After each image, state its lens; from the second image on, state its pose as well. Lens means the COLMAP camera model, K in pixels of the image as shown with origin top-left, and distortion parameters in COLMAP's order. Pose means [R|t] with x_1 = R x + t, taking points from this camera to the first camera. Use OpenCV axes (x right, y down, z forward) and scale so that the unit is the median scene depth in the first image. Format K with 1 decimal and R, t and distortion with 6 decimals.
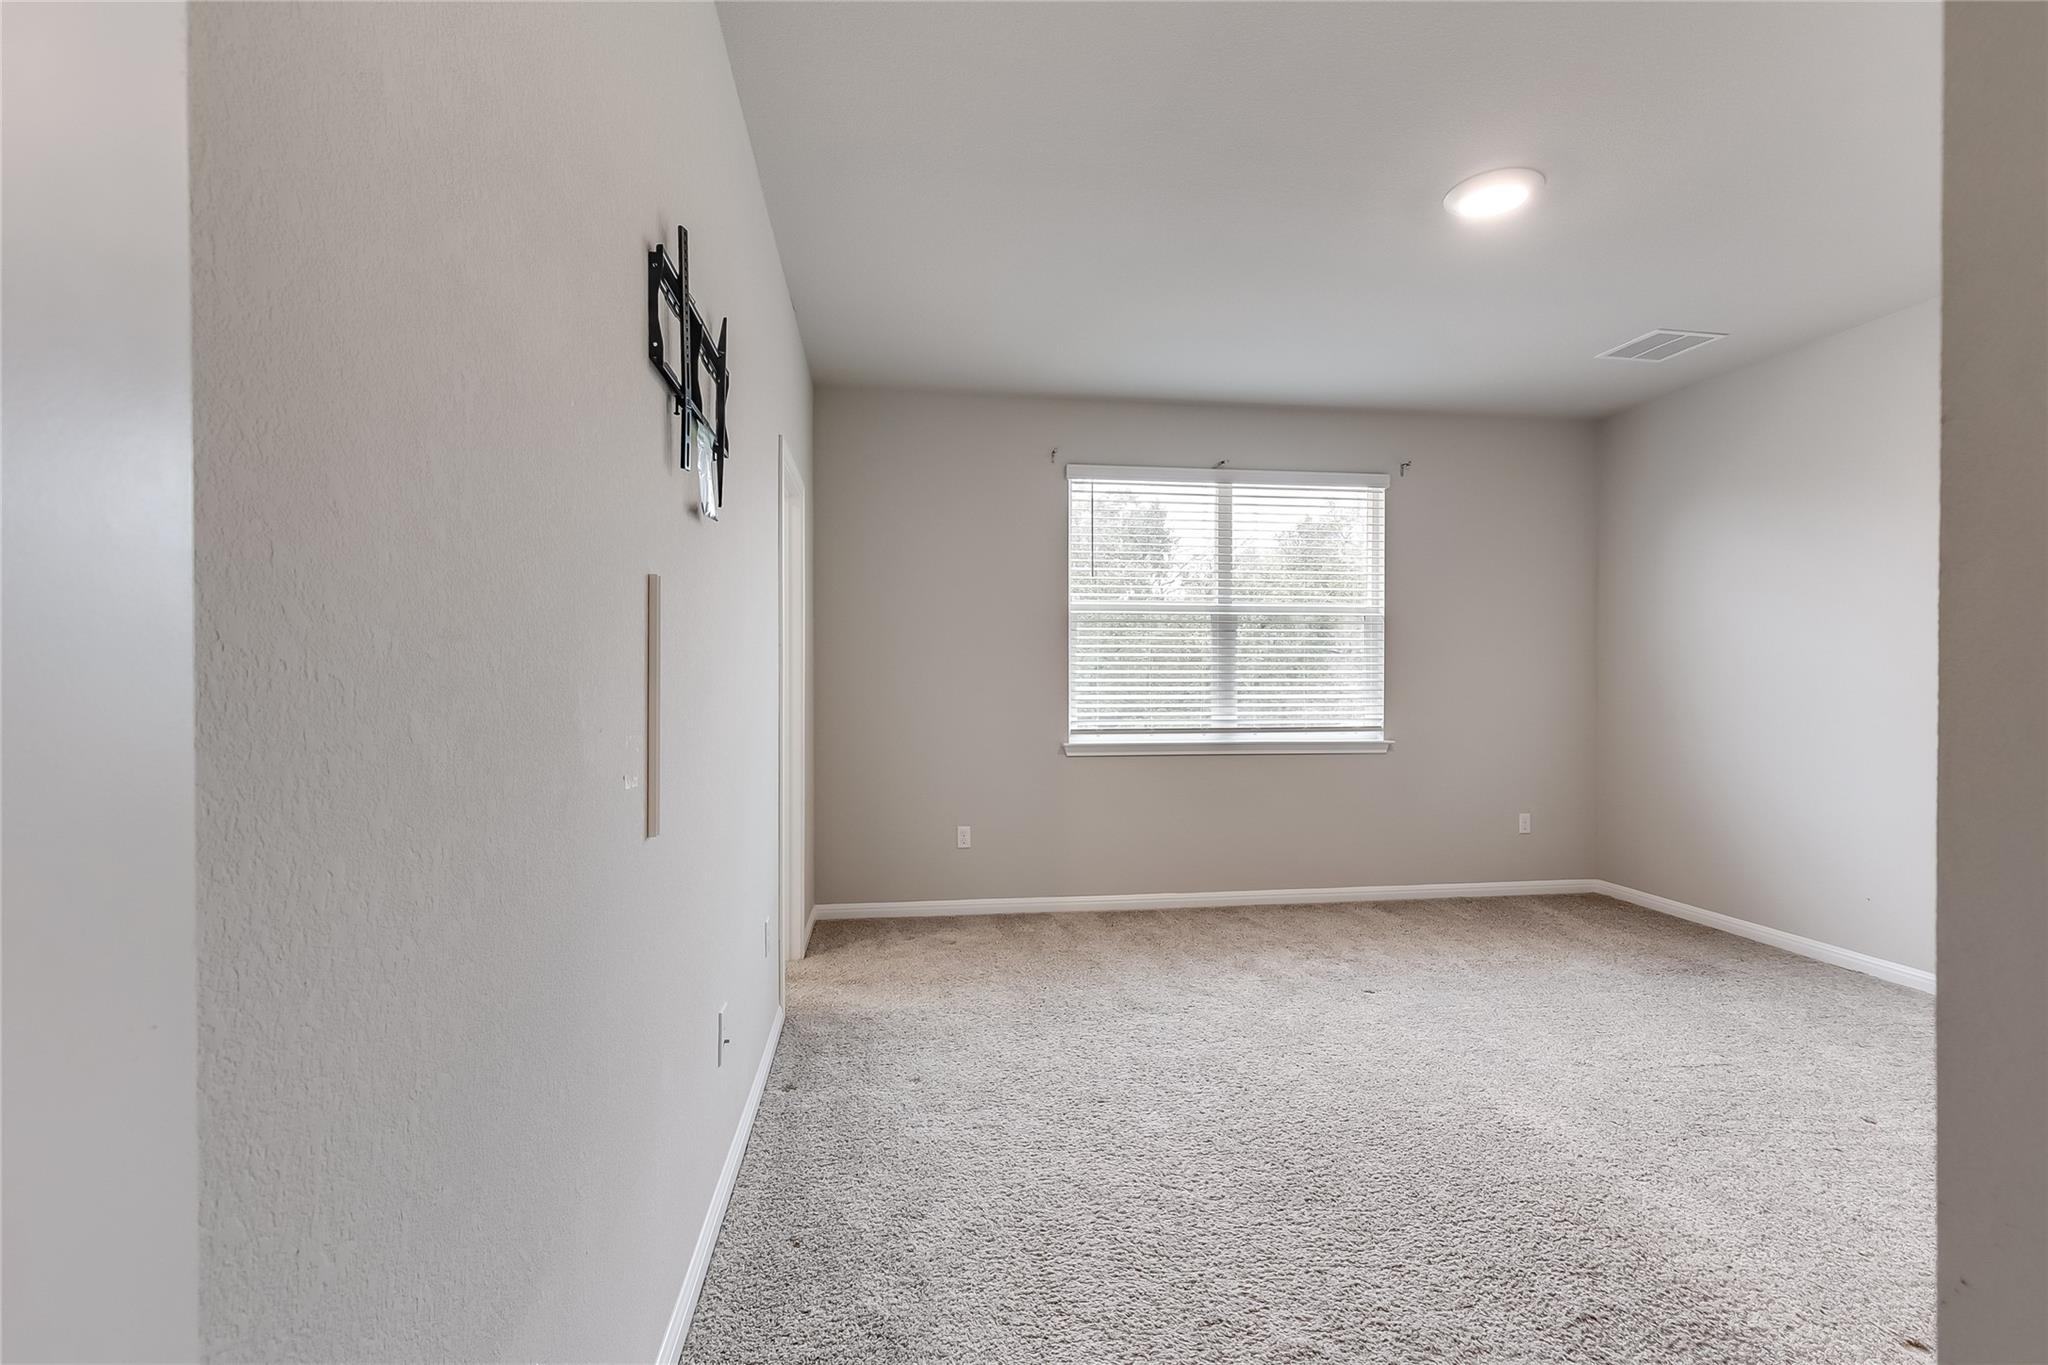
lens RADIAL K [[922.1, 0, 1024.0], [0, 922.1, 682.5], [0, 0, 1]] dist [0.008256, -0.000881]
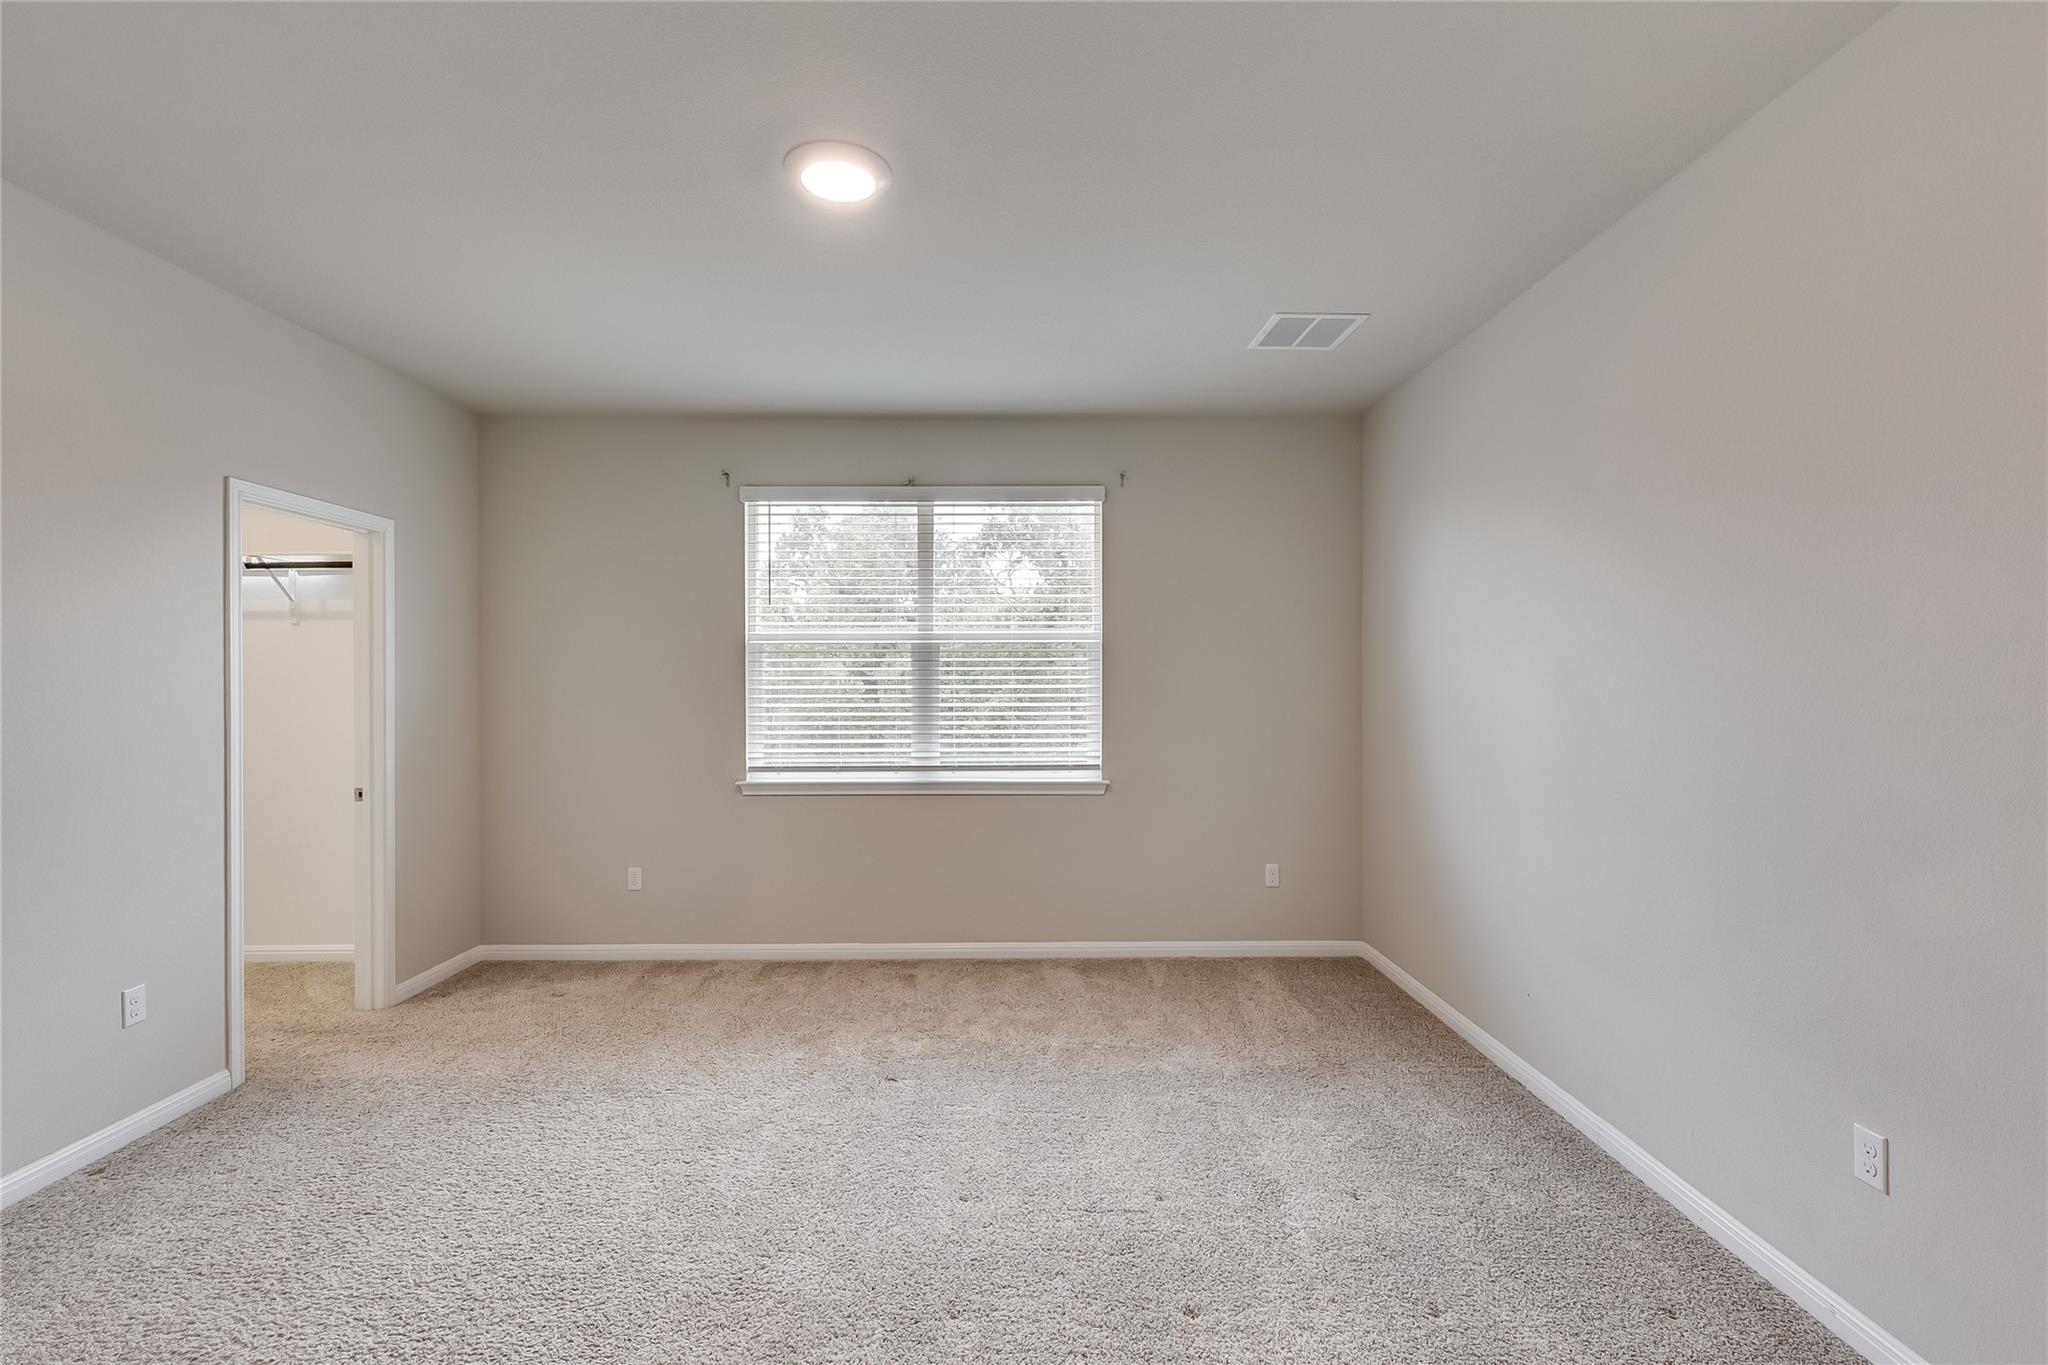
lens RADIAL K [[922.1, 0, 1024.0], [0, 922.1, 682.5], [0, 0, 1]] dist [0.008256, -0.000881]
pose [[0.990830, -0.001604, -0.135106, 0.446794], [0.001939, 0.999995, 0.002346, -0.036354], [0.135101, -0.002586, 0.990828, 0.097977]]
